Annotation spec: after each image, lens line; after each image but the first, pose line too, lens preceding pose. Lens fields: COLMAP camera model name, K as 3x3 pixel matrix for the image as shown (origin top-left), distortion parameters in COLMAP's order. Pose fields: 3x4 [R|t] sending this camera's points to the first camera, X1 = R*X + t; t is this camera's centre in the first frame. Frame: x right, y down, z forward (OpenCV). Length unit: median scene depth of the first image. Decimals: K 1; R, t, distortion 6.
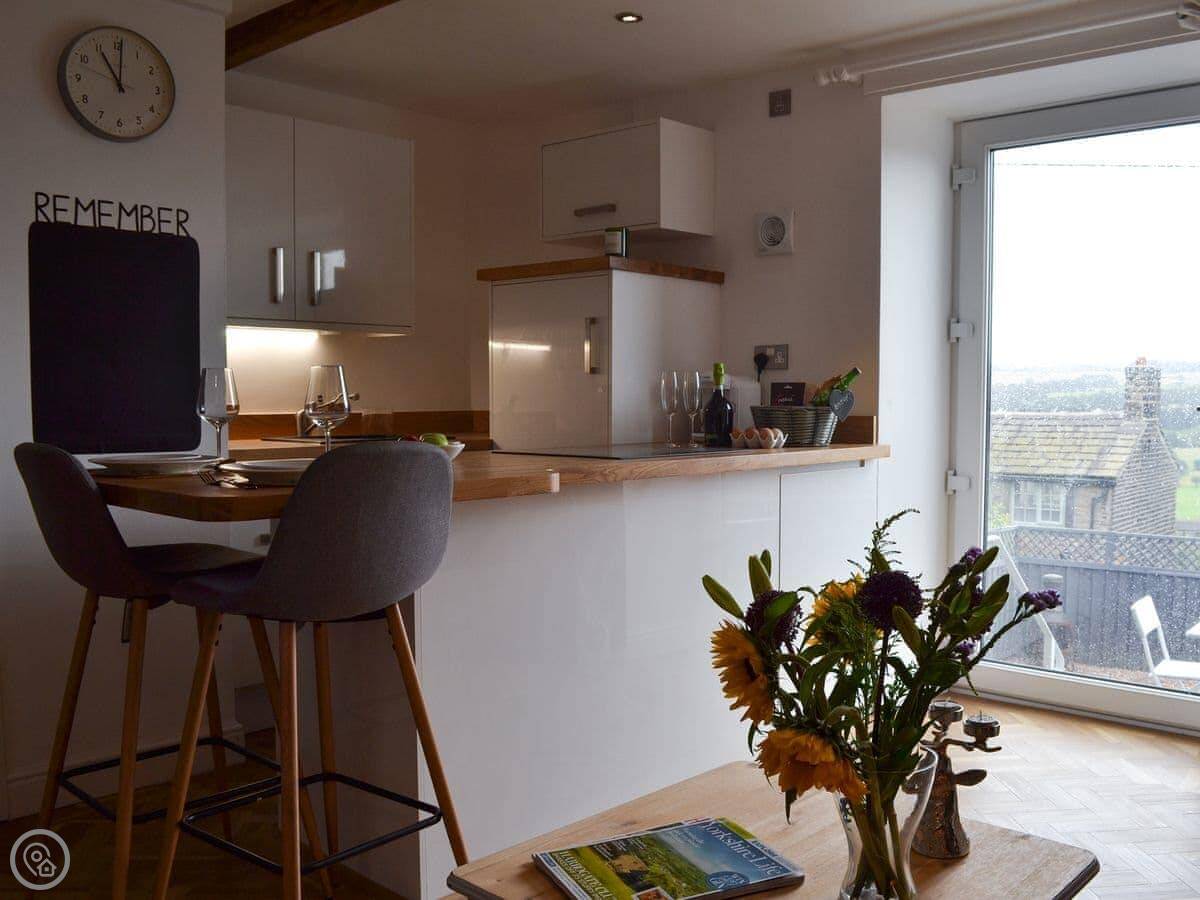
lens RADIAL K [[1119.7, 0, 575.0], [0, 1119.7, 452.7], [0, 0, 1]] dist [-0.084147, 0.002480]
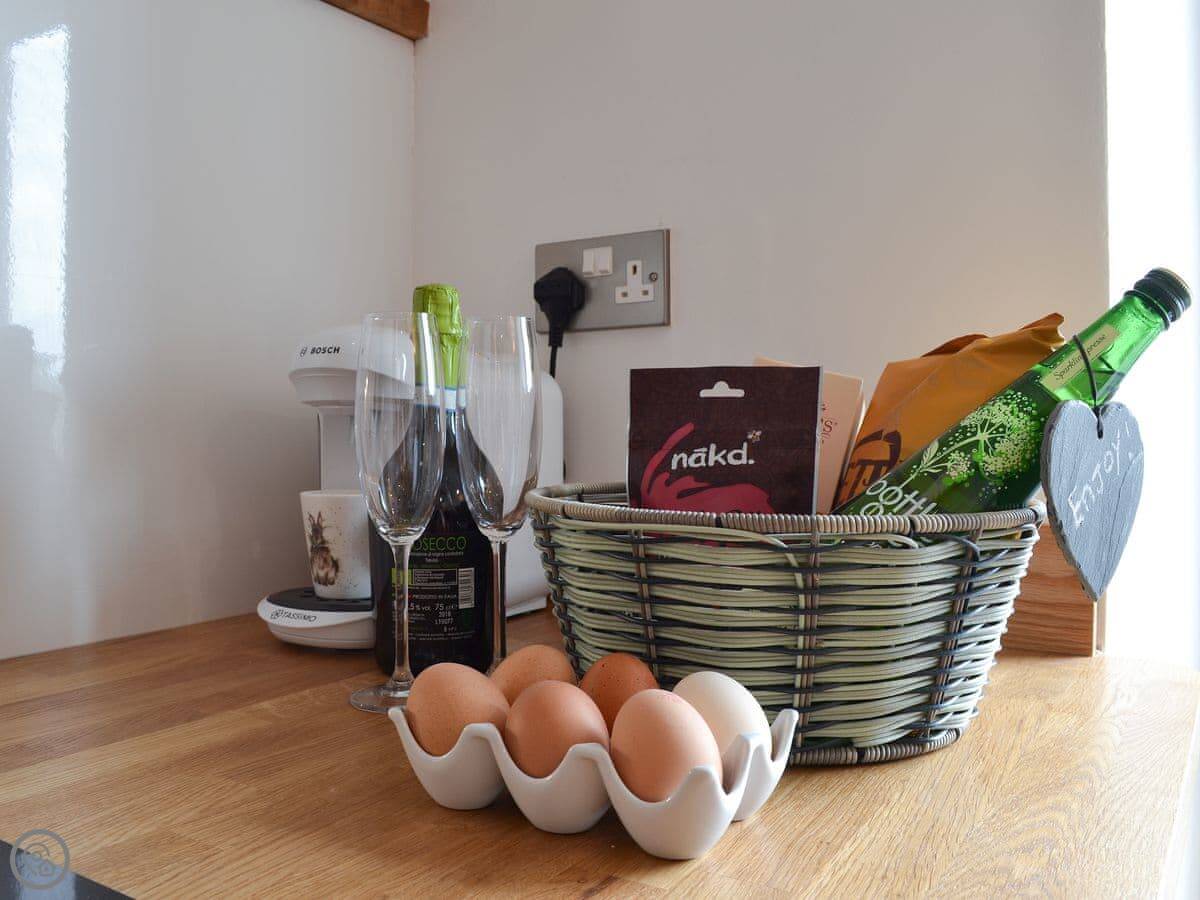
lens RADIAL K [[1119.7, 0, 575.0], [0, 1119.7, 452.7], [0, 0, 1]] dist [-0.084147, 0.002480]
pose [[0.977171, -0.002277, 0.212444, 0.125216], [0.008437, 0.999570, -0.028093, -0.042918], [-0.212289, 0.029244, 0.976769, 0.813691]]
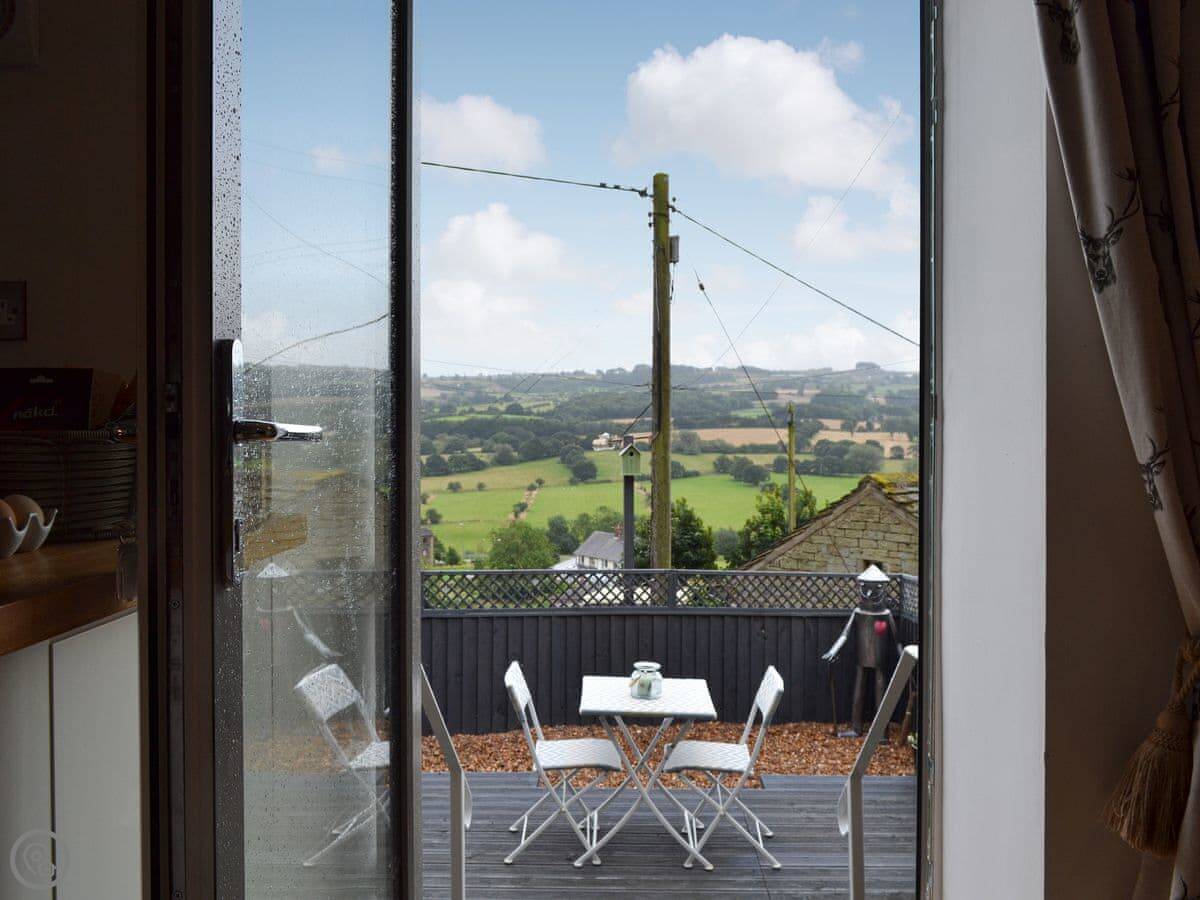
lens RADIAL K [[1170.6, 0, 622.8], [0, 1170.6, 451.5], [0, 0, 1]] dist [-0.008673, -0.006174]
pose [[0.756418, -0.014616, 0.653926, 0.081145], [0.034851, 0.999231, -0.017979, -0.020804], [-0.653160, 0.036390, 0.756345, 0.572131]]
